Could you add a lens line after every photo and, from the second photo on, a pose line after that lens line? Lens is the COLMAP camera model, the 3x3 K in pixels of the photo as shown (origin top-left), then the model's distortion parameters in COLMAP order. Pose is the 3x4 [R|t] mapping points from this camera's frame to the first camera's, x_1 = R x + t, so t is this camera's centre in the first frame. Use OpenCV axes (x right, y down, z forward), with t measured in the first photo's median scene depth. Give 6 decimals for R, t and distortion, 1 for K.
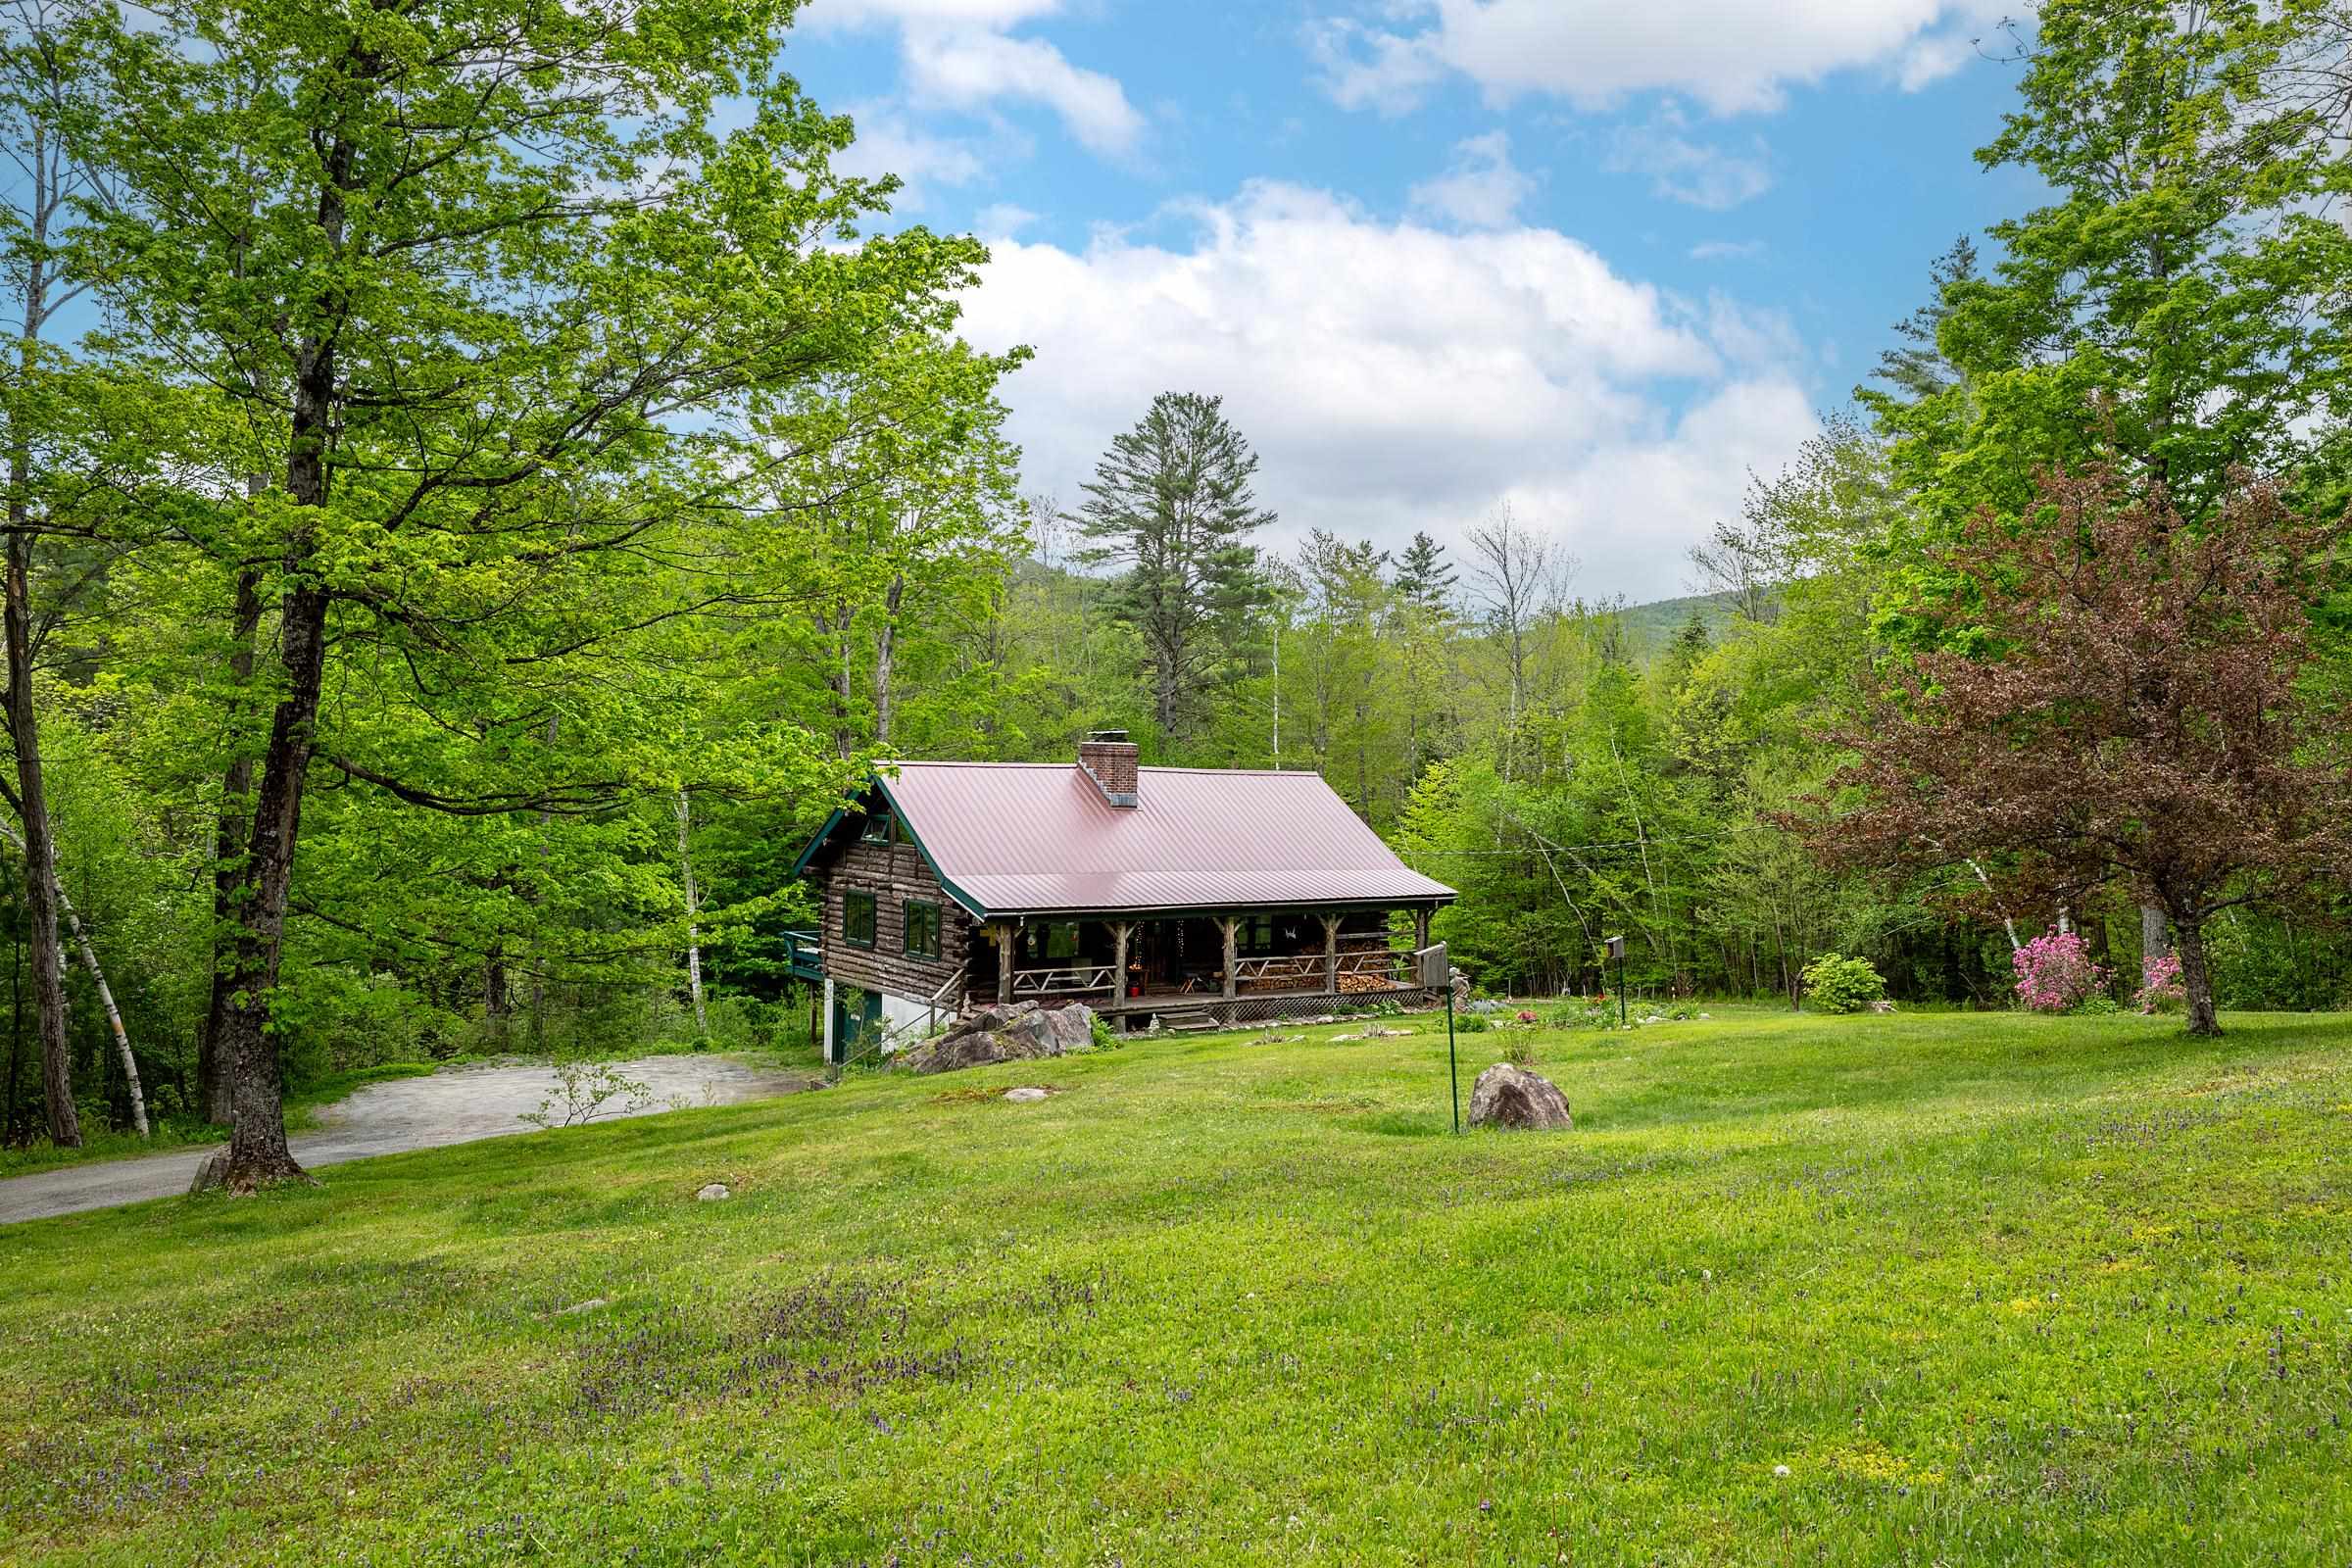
lens RADIAL K [[1893.5, 0, 1176.0], [0, 1893.5, 784.0], [0, 0, 1]] dist [0.002972, 0.000165]
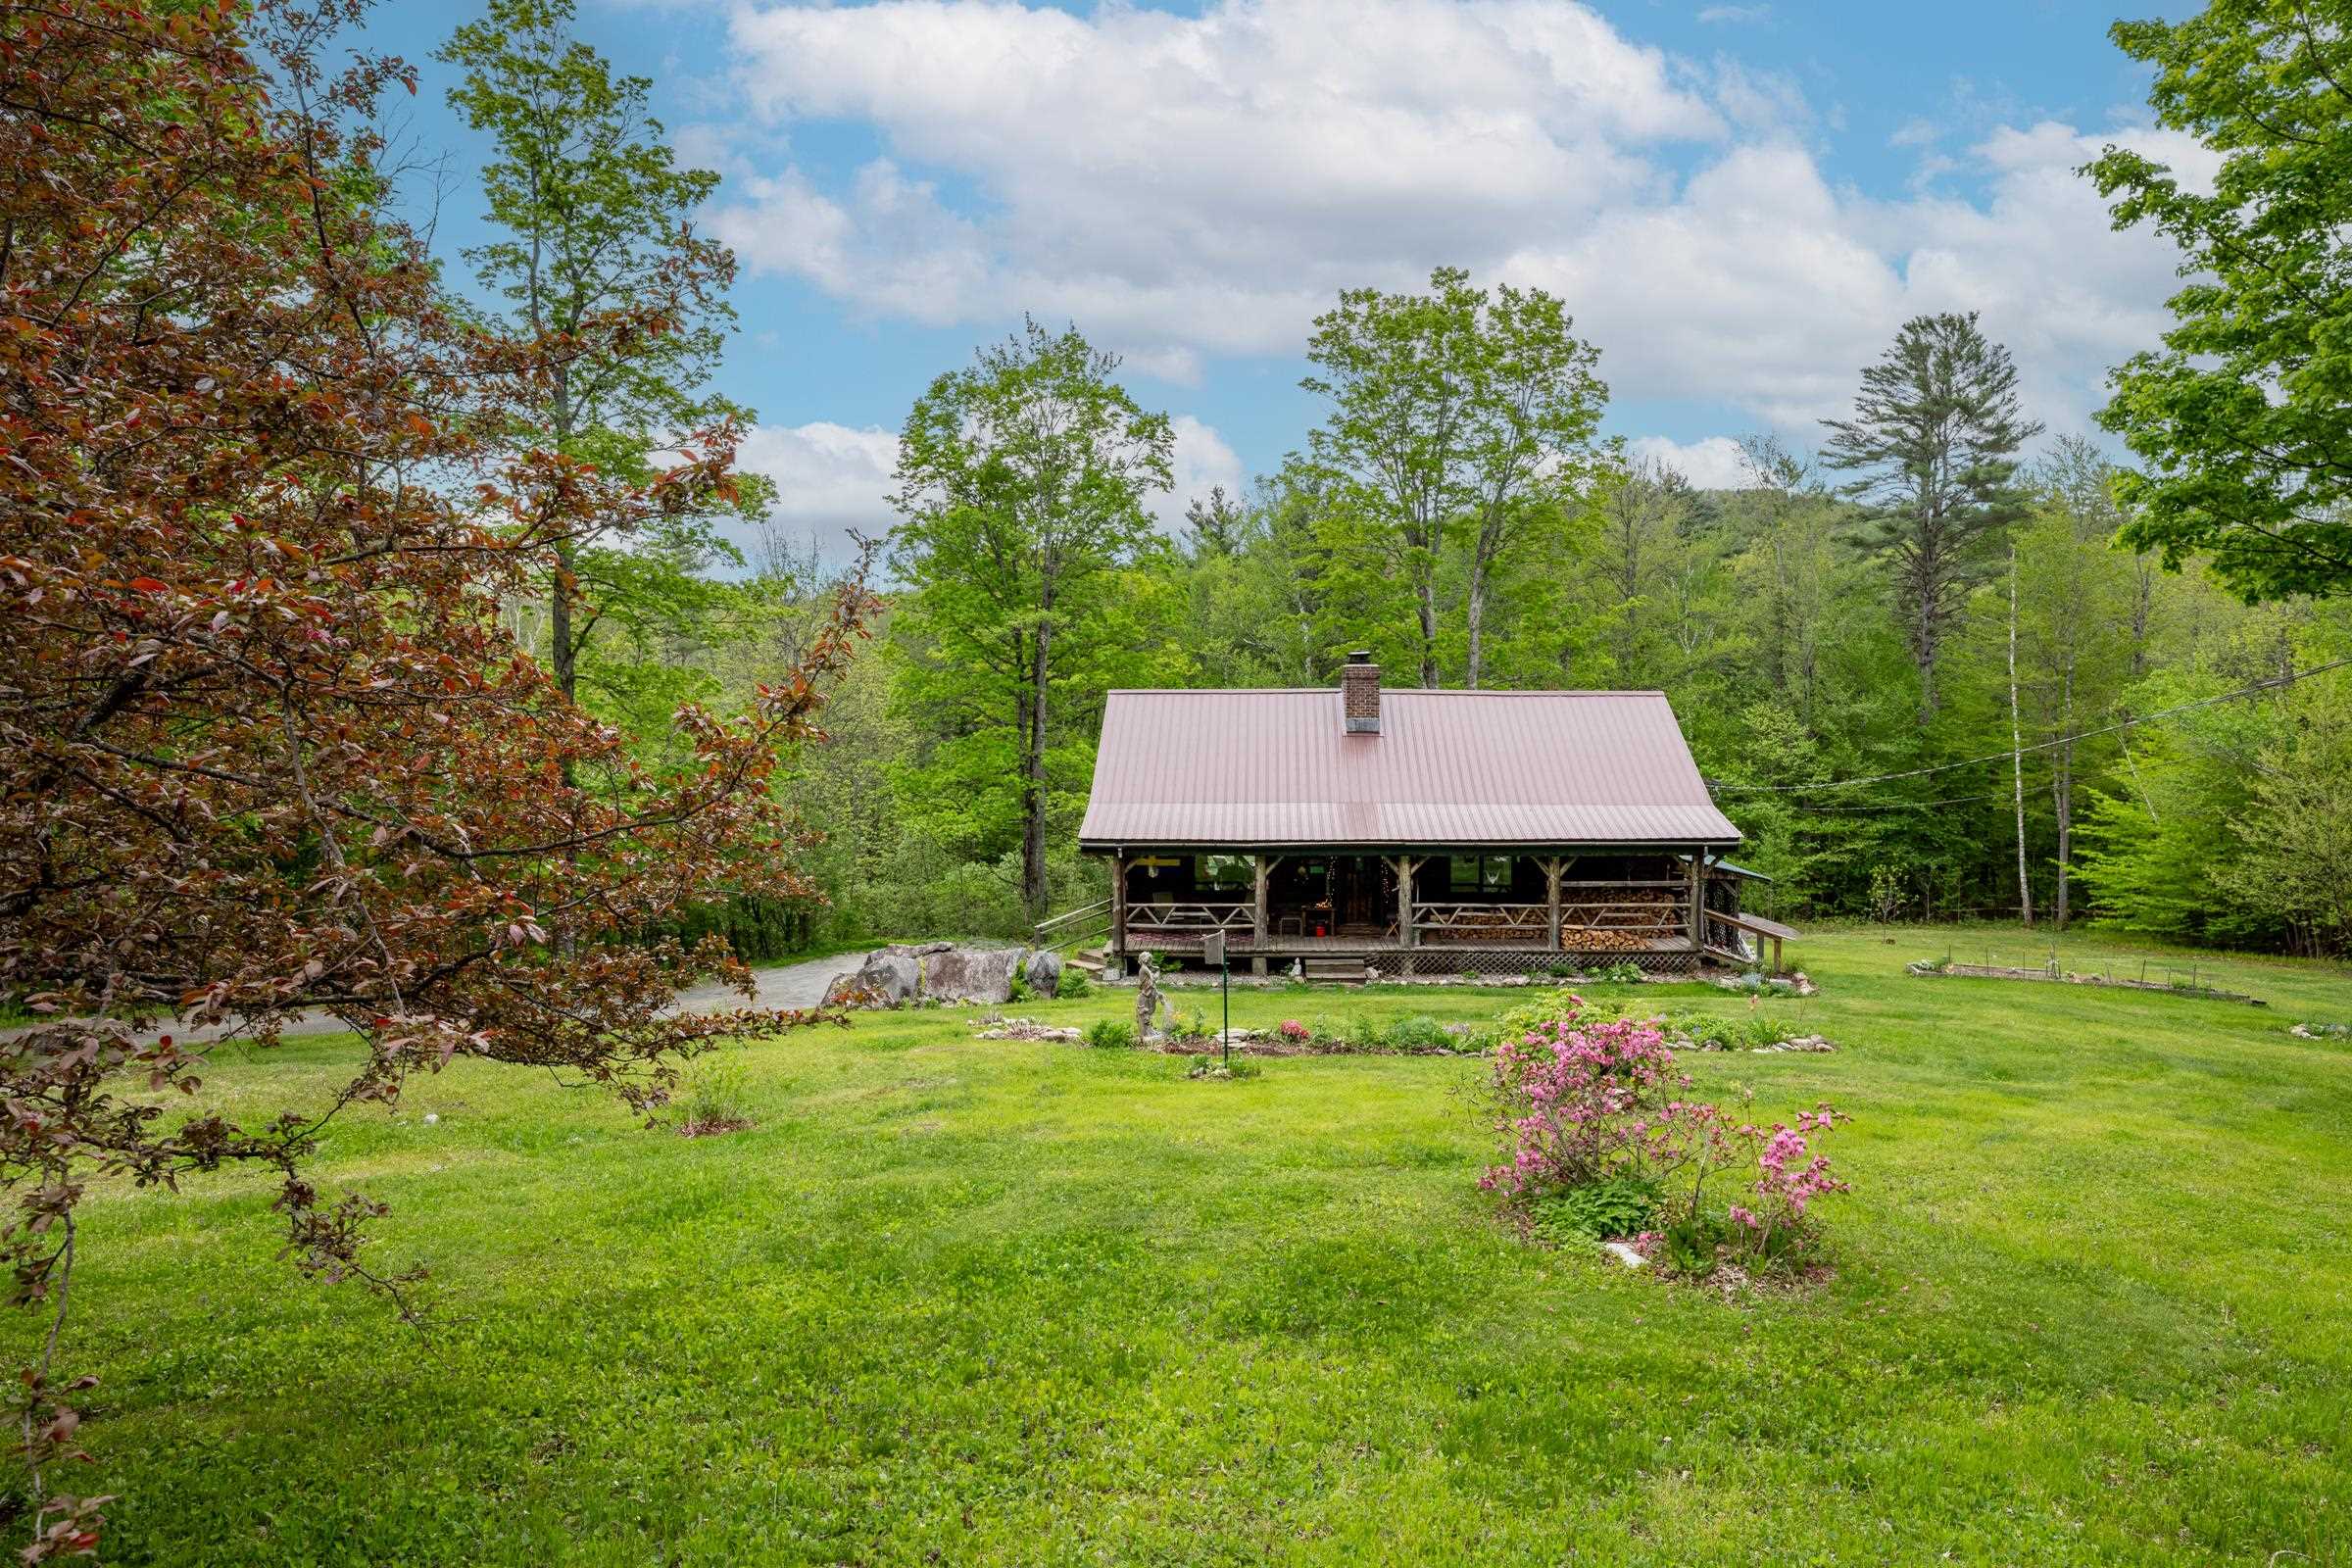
lens RADIAL K [[1410.9, 0, 1183.3], [0, 1410.9, 769.0], [0, 0, 1]] dist [-0.026969, 0.000254]
pose [[0.790856, 0.009391, -0.611930, 0.340328], [0.014339, 0.999323, 0.033868, 0.005101], [0.611834, -0.035559, 0.790187, 0.401001]]
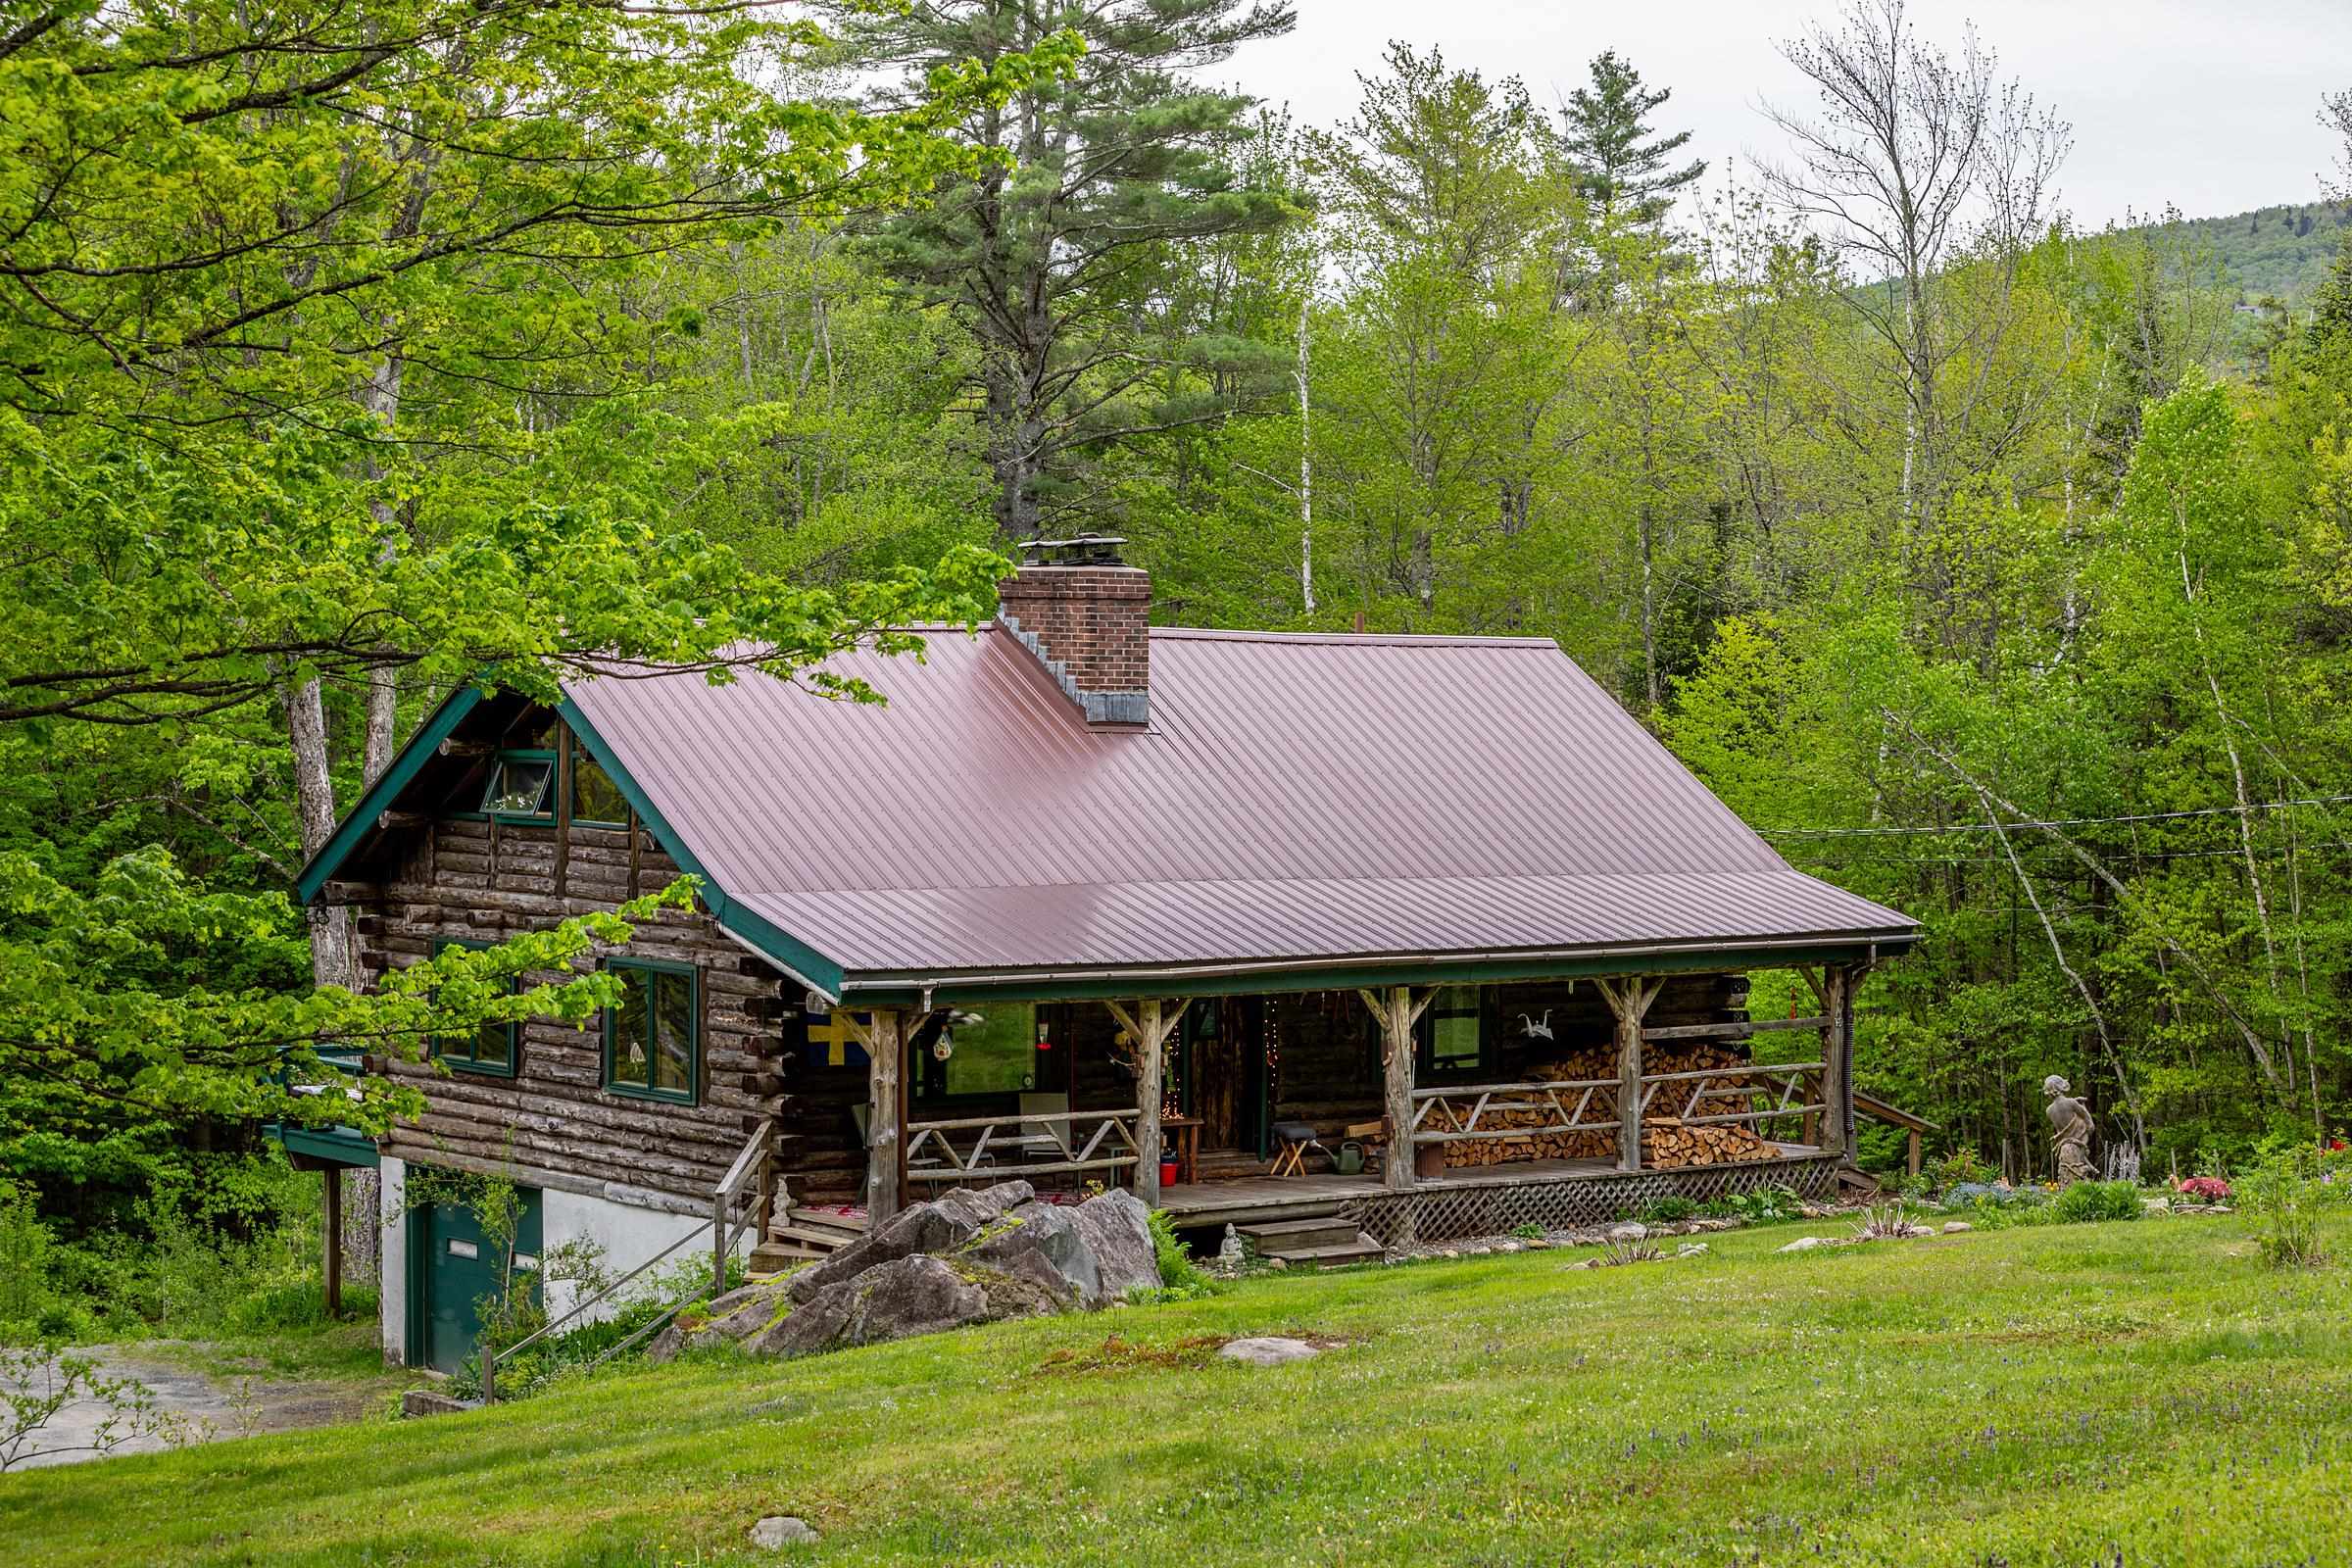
lens RADIAL K [[4911.7, 0, 1176.0], [0, 4911.7, 784.0], [0, 0, 1]] dist [-0.287246, 0.032524]
pose [[0.998142, -0.012041, 0.059729, -0.080214], [0.011060, 0.999799, 0.016736, 0.007479], [-0.059919, -0.016044, 0.998074, -0.055007]]
